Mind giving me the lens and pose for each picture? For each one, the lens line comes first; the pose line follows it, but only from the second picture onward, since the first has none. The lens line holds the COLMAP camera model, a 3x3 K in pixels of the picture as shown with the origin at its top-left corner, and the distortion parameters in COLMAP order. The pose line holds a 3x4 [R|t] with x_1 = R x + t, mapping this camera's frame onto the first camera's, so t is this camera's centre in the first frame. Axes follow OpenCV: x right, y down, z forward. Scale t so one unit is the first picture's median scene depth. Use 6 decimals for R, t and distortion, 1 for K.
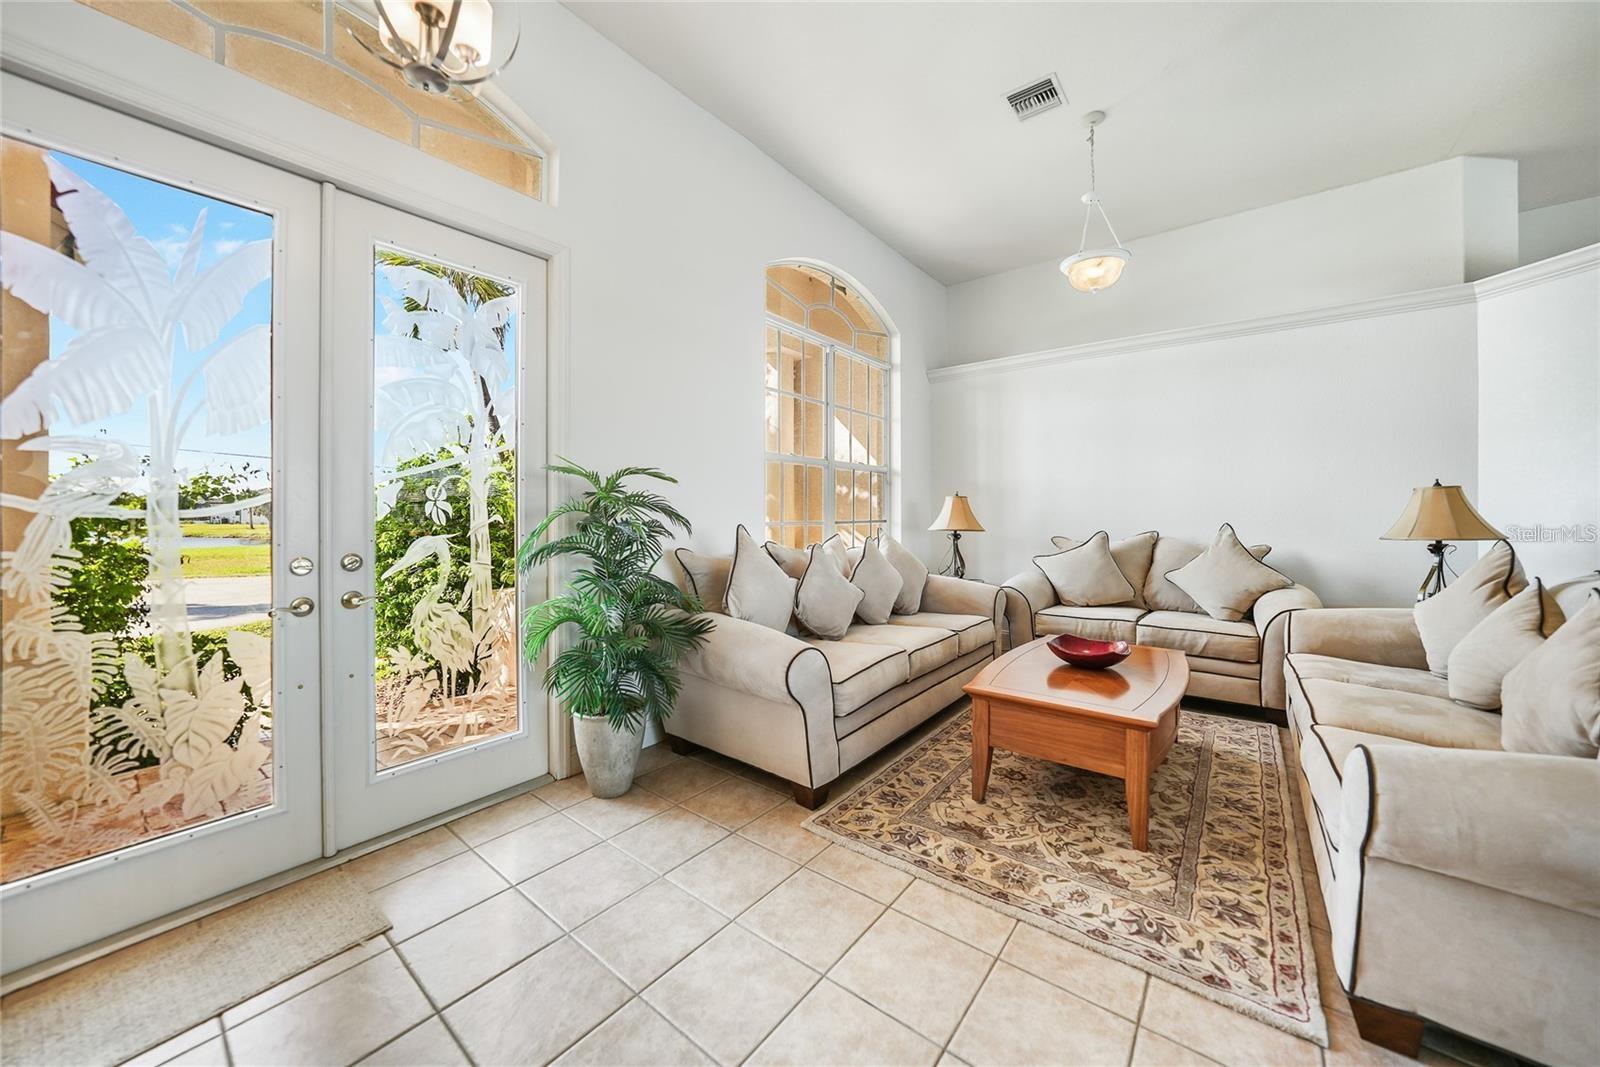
lens RADIAL K [[559.1, 0, 805.3], [0, 559.1, 519.6], [0, 0, 1]] dist [-0.012329, 0.000812]
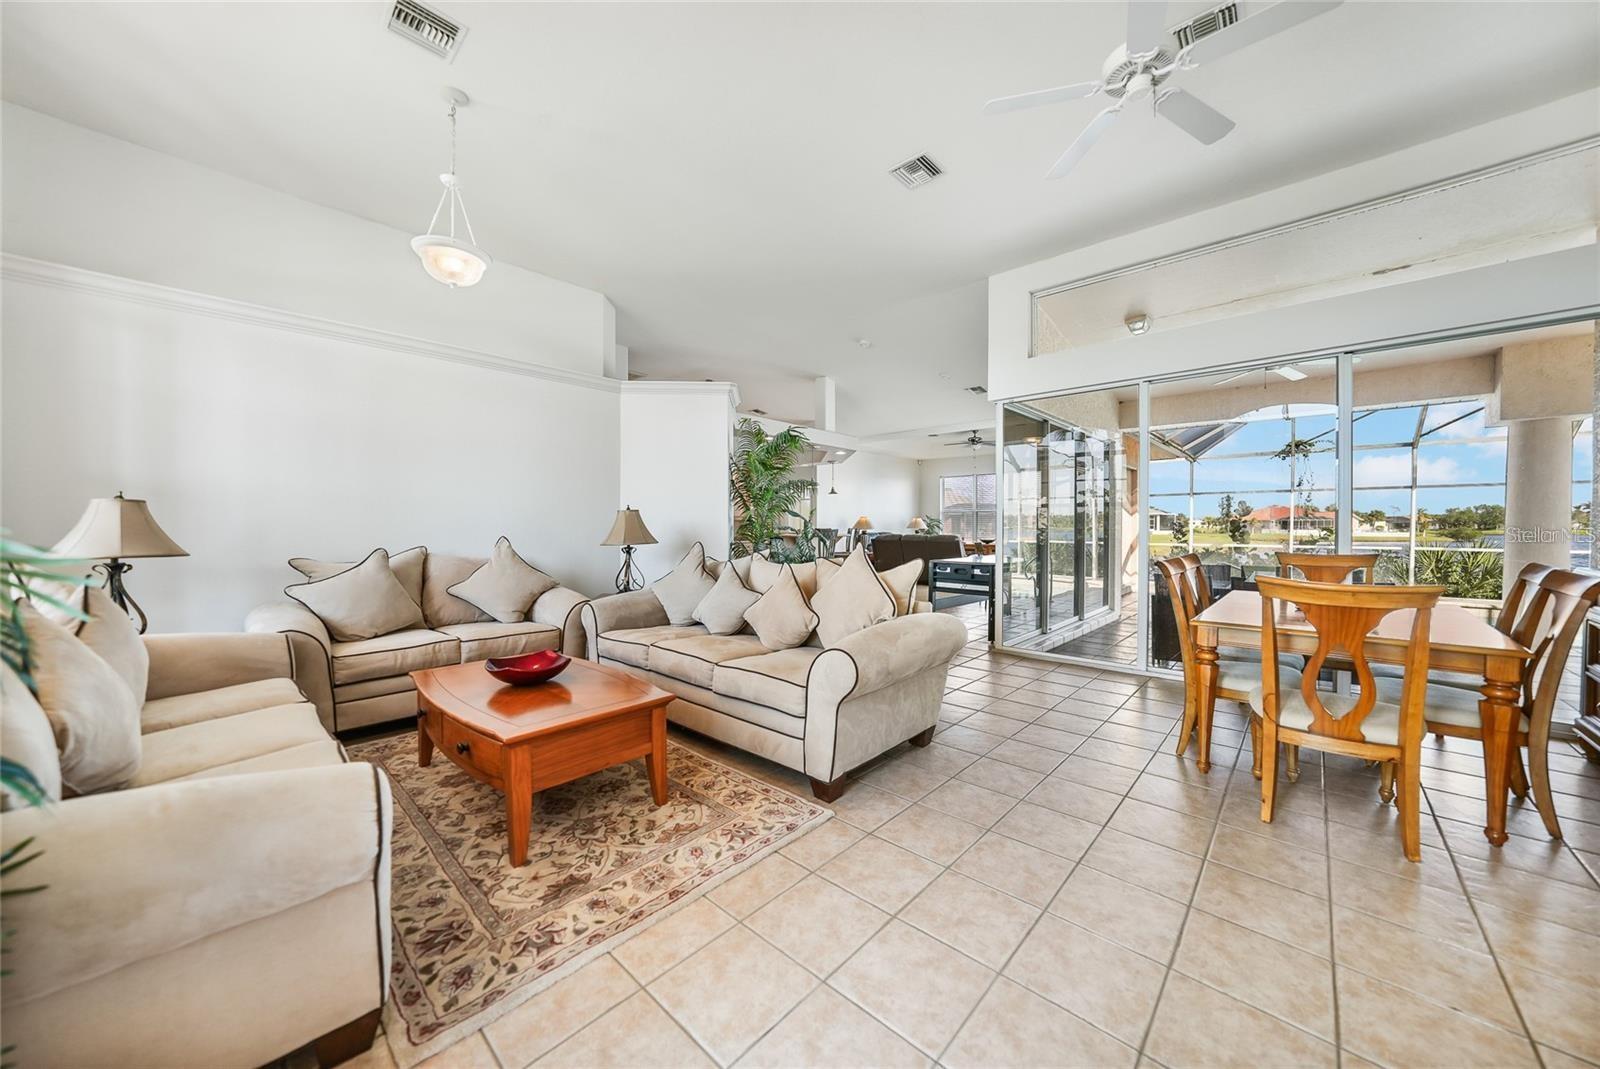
lens RADIAL K [[559.1, 0, 798.3], [0, 559.1, 533.4], [0, 0, 1]] dist [-0.012329, 0.000812]
pose [[0.096621, -0.008700, 0.995283, -0.531496], [0.011864, 0.999901, 0.007588, -0.001441], [-0.995250, 0.011075, 0.096715, 0.538811]]
